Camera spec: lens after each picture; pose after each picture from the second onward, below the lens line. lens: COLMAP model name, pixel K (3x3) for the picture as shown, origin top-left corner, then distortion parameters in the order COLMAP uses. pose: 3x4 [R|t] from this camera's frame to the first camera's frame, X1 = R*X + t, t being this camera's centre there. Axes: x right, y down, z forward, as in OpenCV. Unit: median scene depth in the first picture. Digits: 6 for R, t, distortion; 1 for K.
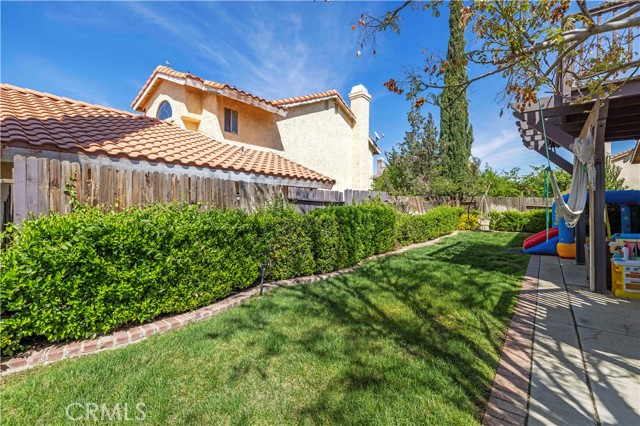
lens RADIAL K [[283.6, 0, 314.2], [0, 283.6, 203.9], [0, 0, 1]] dist [0.003902, 0.001716]
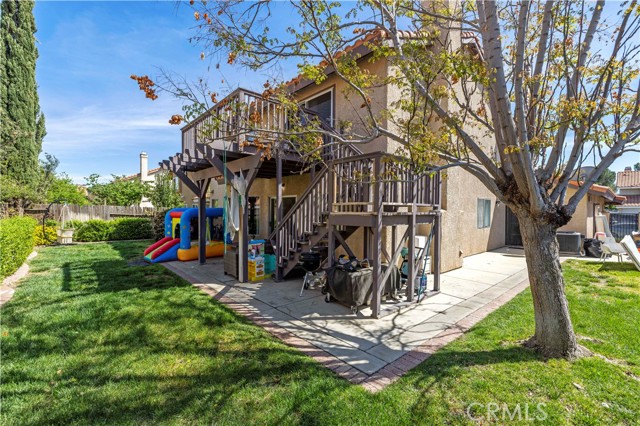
lens RADIAL K [[283.6, 0, 315.6], [0, 283.6, 211.0], [0, 0, 1]] dist [0.003902, 0.001716]
pose [[0.177420, -0.010507, 0.984079, -0.389799], [-0.009847, 0.999874, 0.012451, -0.082099], [-0.984086, -0.011900, 0.177295, 0.379747]]
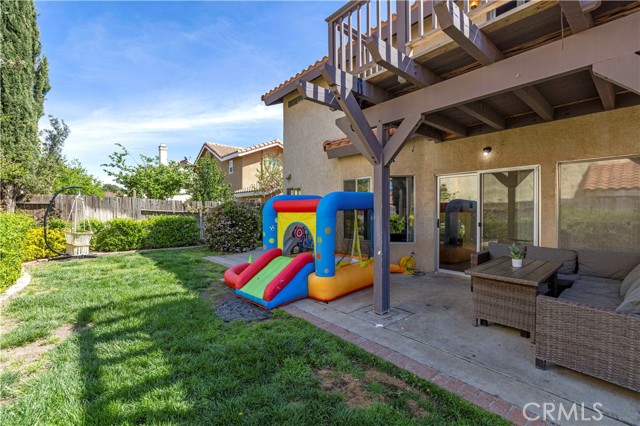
lens RADIAL K [[283.6, 0, 319.0], [0, 283.6, 207.4], [0, 0, 1]] dist [0.003902, 0.001716]
pose [[0.192242, 0.001341, 0.981347, 0.504052], [-0.003867, 0.999992, -0.000609, -0.006853], [-0.981340, -0.003677, 0.192246, 1.525570]]
